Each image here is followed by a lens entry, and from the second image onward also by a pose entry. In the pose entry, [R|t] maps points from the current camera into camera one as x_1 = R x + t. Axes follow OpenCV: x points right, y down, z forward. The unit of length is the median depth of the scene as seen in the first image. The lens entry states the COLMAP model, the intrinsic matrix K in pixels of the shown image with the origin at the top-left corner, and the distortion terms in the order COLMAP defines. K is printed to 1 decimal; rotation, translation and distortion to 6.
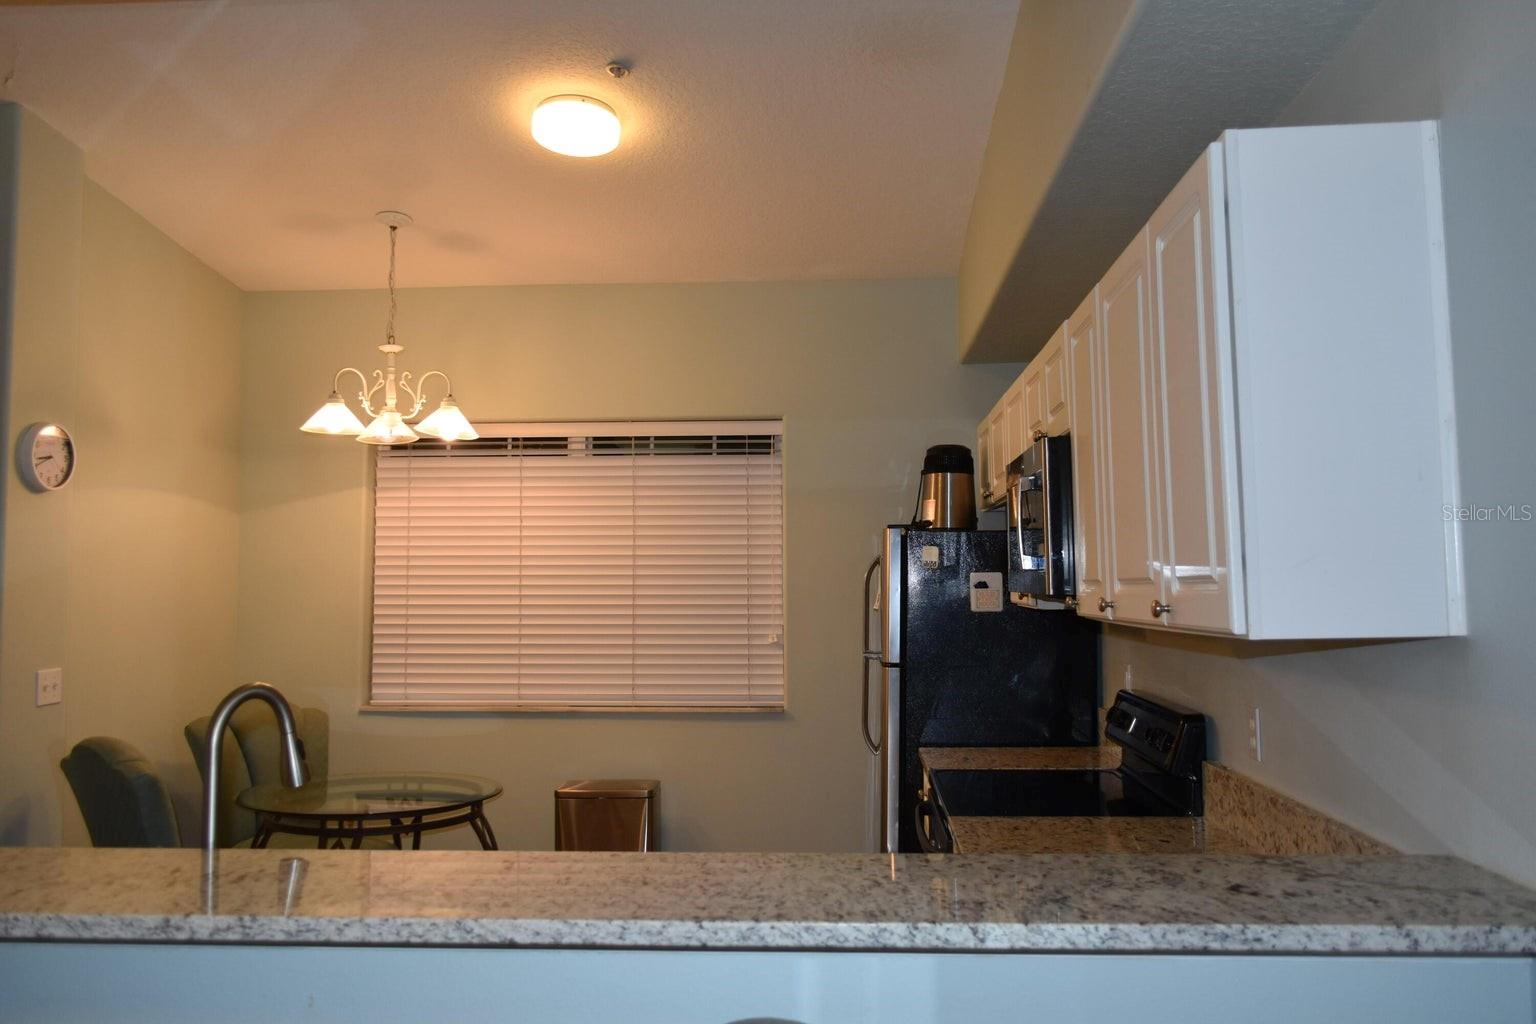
lens RADIAL K [[1148.9, 0, 768.0], [0, 1148.9, 512.0], [0, 0, 1]] dist [0.001148, -0.000226]
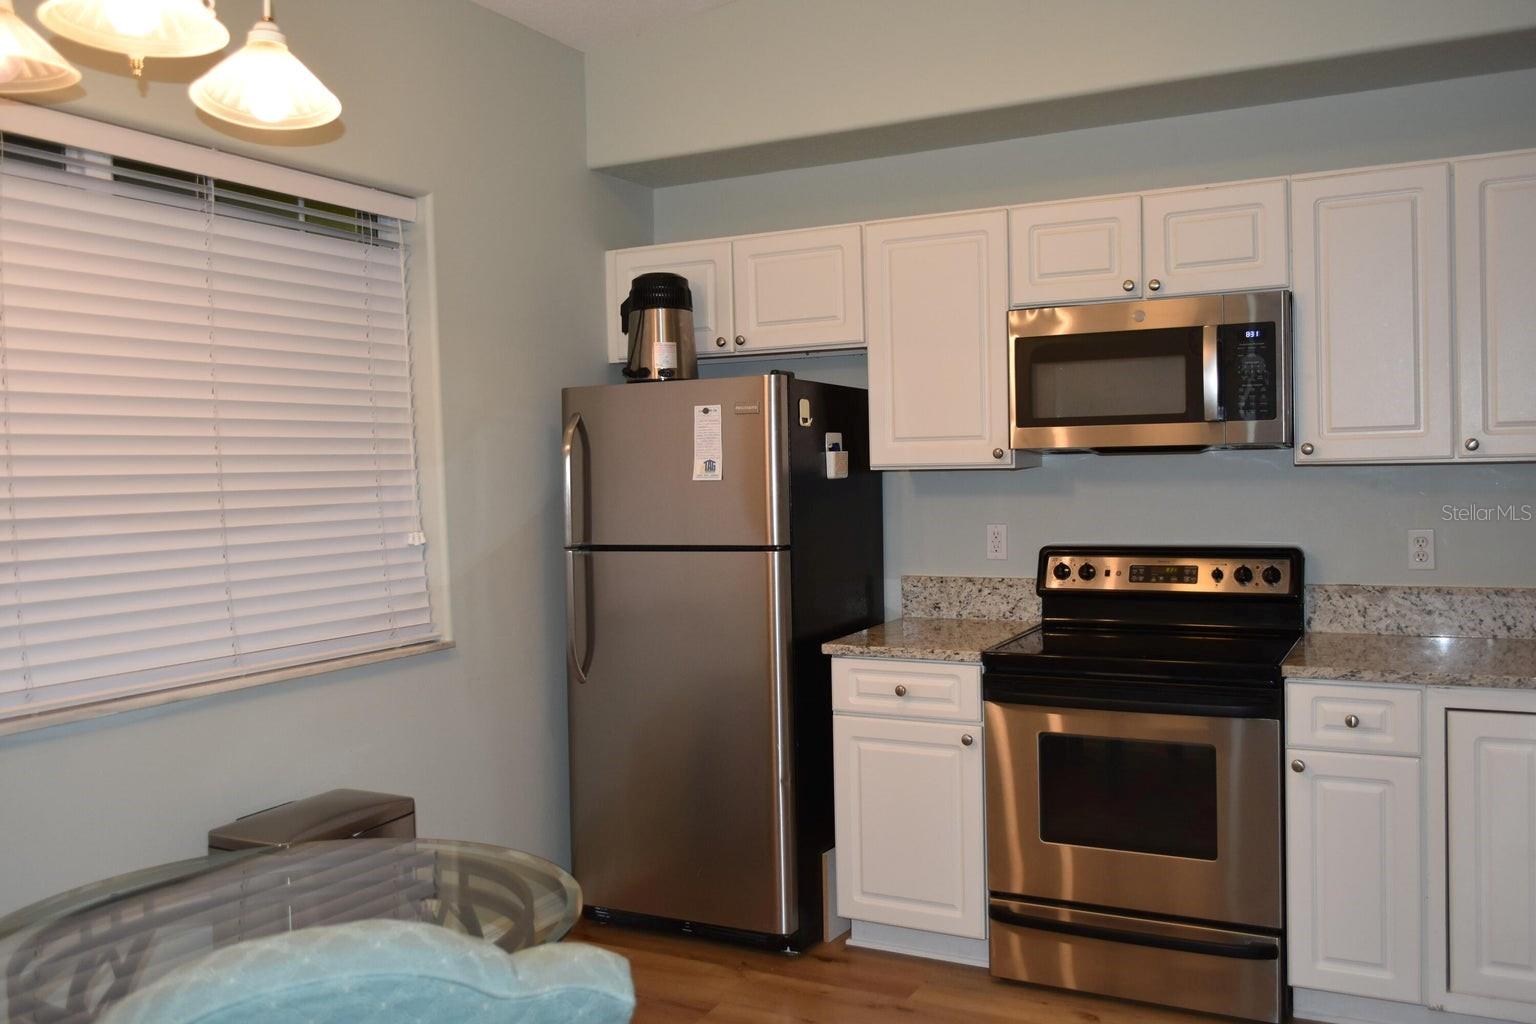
lens RADIAL K [[1323.6, 0, 768.0], [0, 1323.6, 512.0], [0, 0, 1]] dist [0.004245, 0.001739]
pose [[0.315826, -0.030200, 0.948336, -0.636736], [-0.036165, 0.998384, 0.043838, 0.055586], [-0.948128, -0.048142, 0.314223, 0.575791]]
